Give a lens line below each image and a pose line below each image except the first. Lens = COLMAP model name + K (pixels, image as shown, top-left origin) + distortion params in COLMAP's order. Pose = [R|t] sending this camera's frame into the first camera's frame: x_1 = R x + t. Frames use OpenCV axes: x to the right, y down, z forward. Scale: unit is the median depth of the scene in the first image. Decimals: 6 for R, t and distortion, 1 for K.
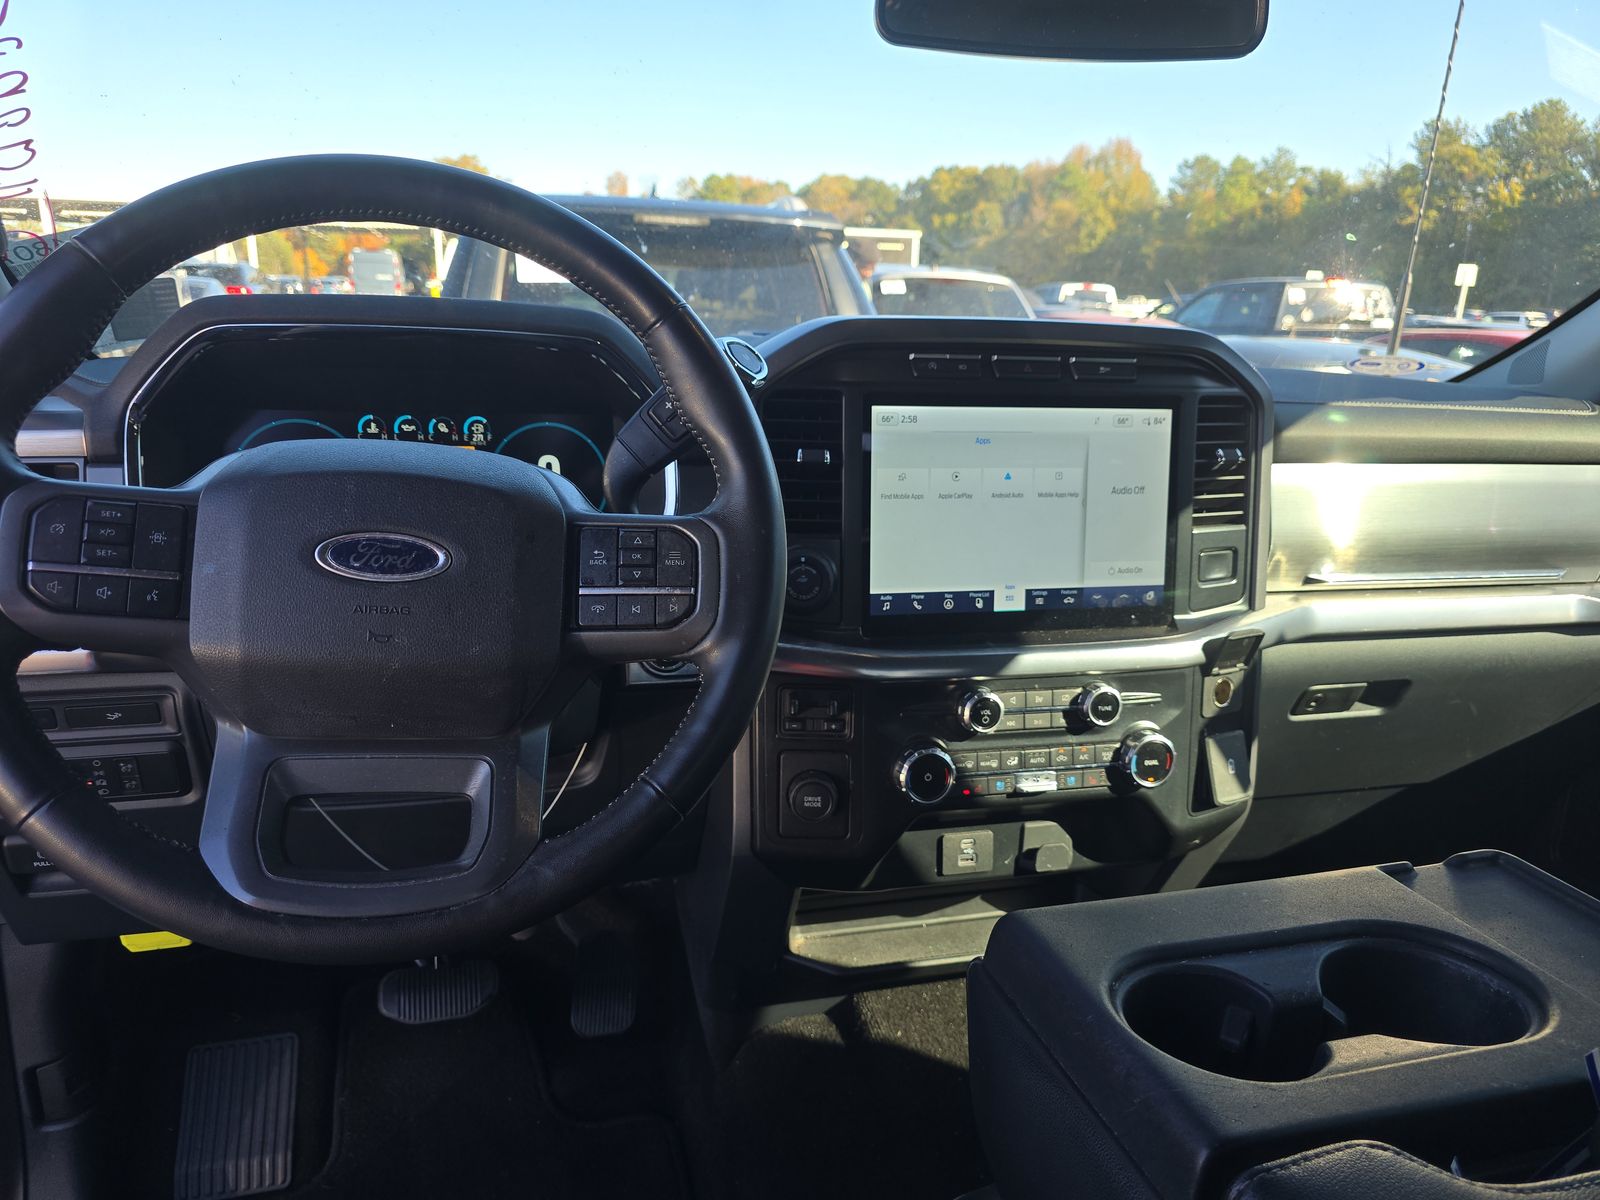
lens RADIAL K [[1124.4, 0, 805.7], [0, 1124.4, 607.8], [0, 0, 1]] dist [0.037959, -0.038101]
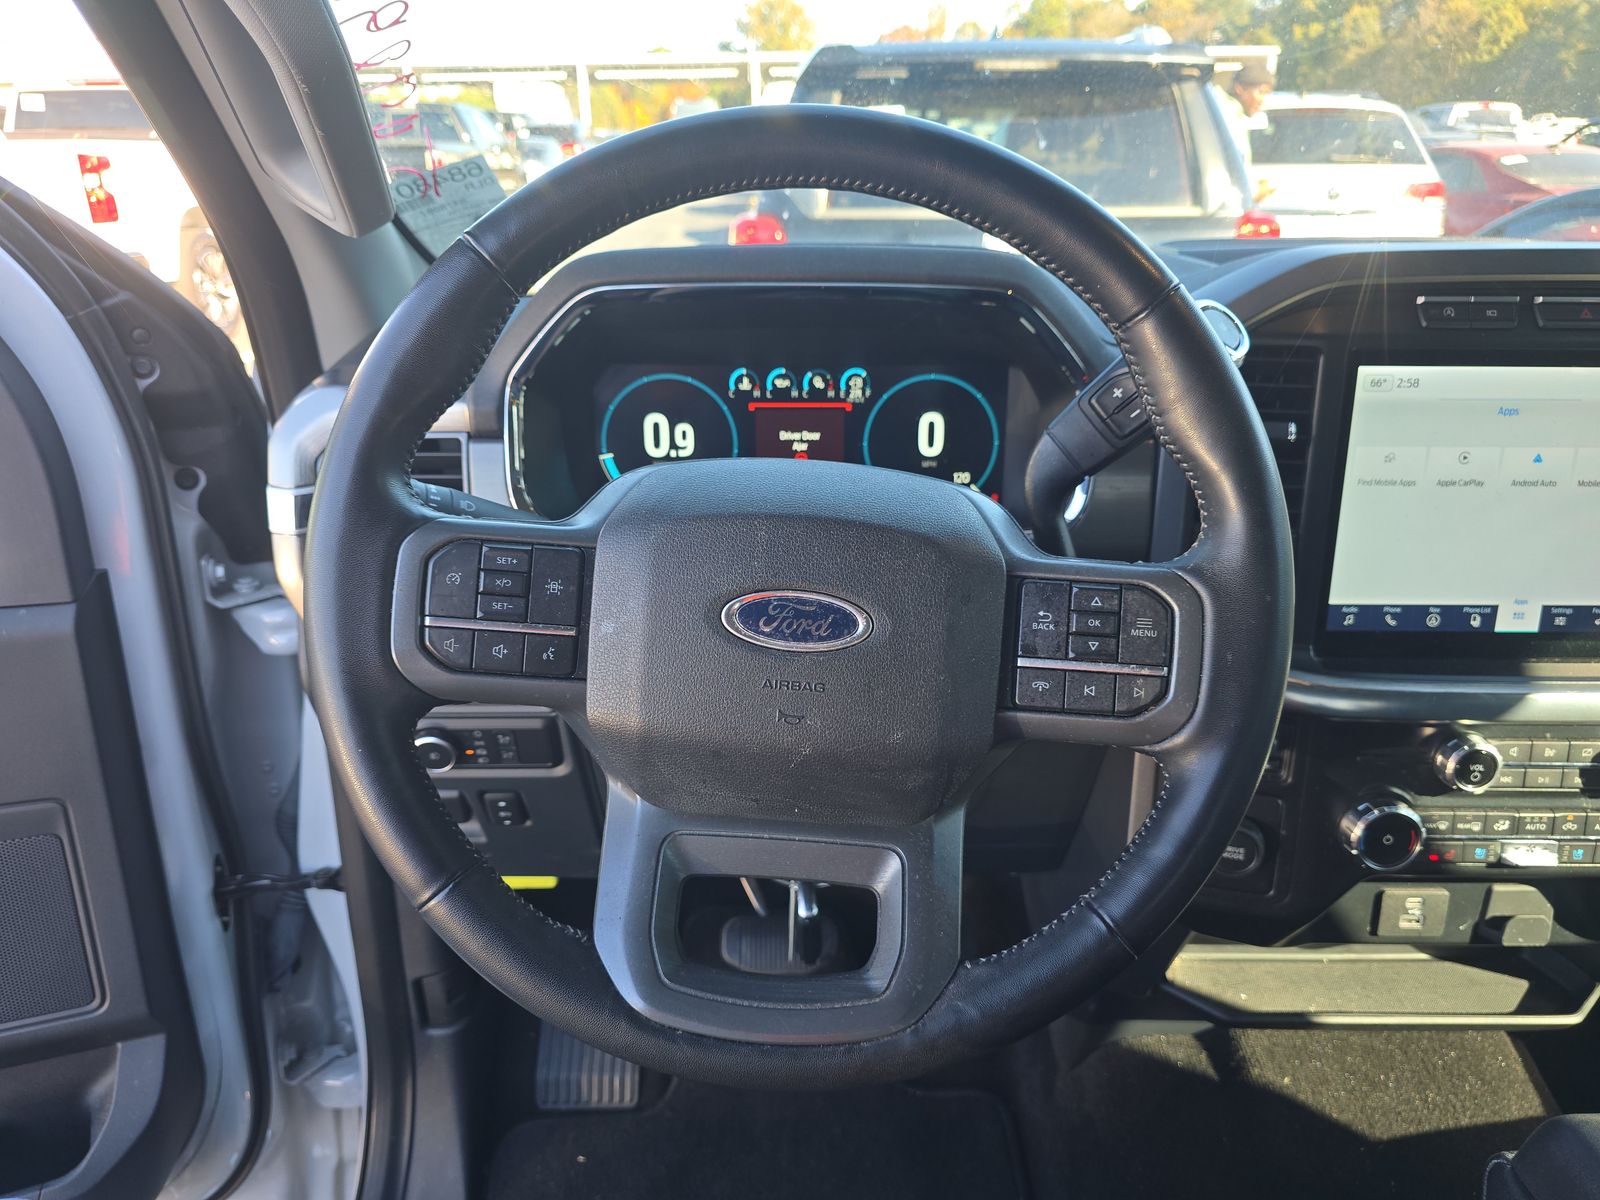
lens RADIAL K [[1124.4, 0, 795.1], [0, 1124.4, 616.7], [0, 0, 1]] dist [0.037959, -0.038101]
pose [[0.963491, 0.071615, -0.257985, -0.100865], [-0.036936, 0.989903, 0.136847, -0.101309], [0.265180, -0.122322, 0.956408, 0.130057]]
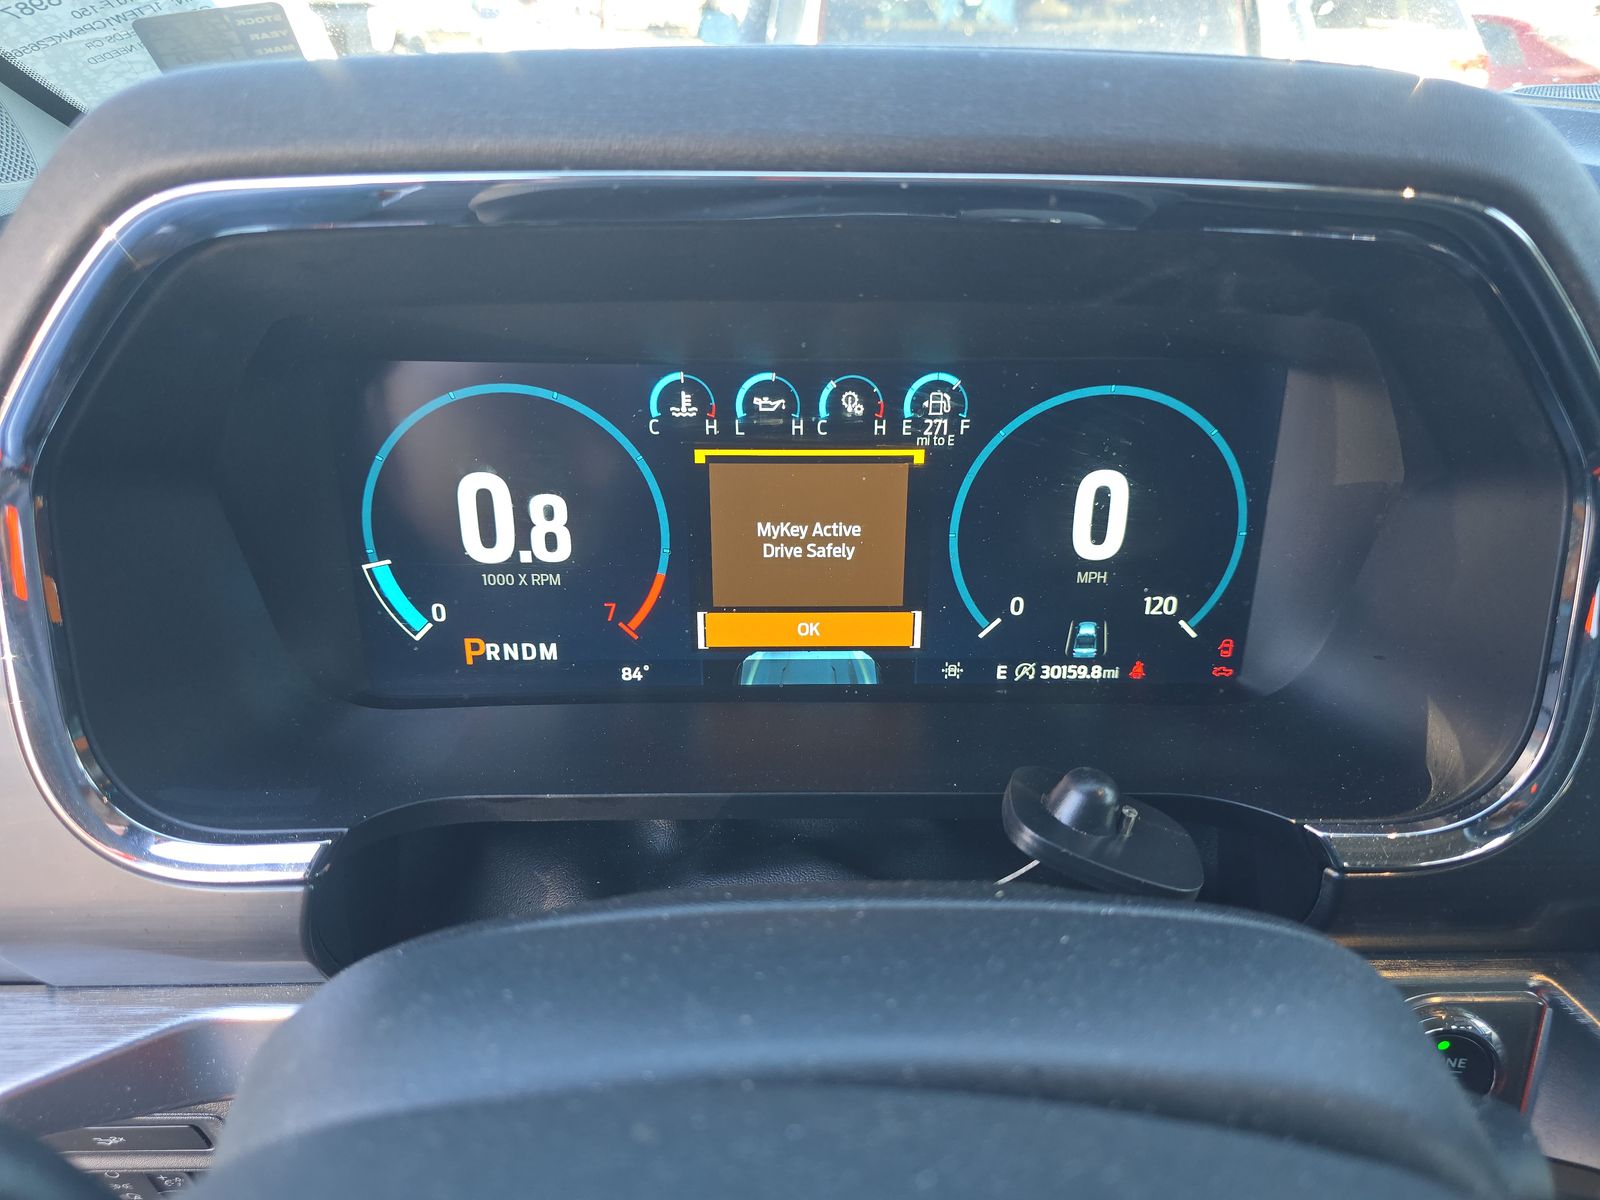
lens RADIAL K [[1124.4, 0, 786.9], [0, 1124.4, 596.2], [0, 0, 1]] dist [0.037959, -0.038101]
pose [[0.966073, 0.093391, -0.240792, -0.252436], [-0.040684, 0.975721, 0.215206, -0.183486], [0.255044, -0.198108, 0.946417, 0.637234]]
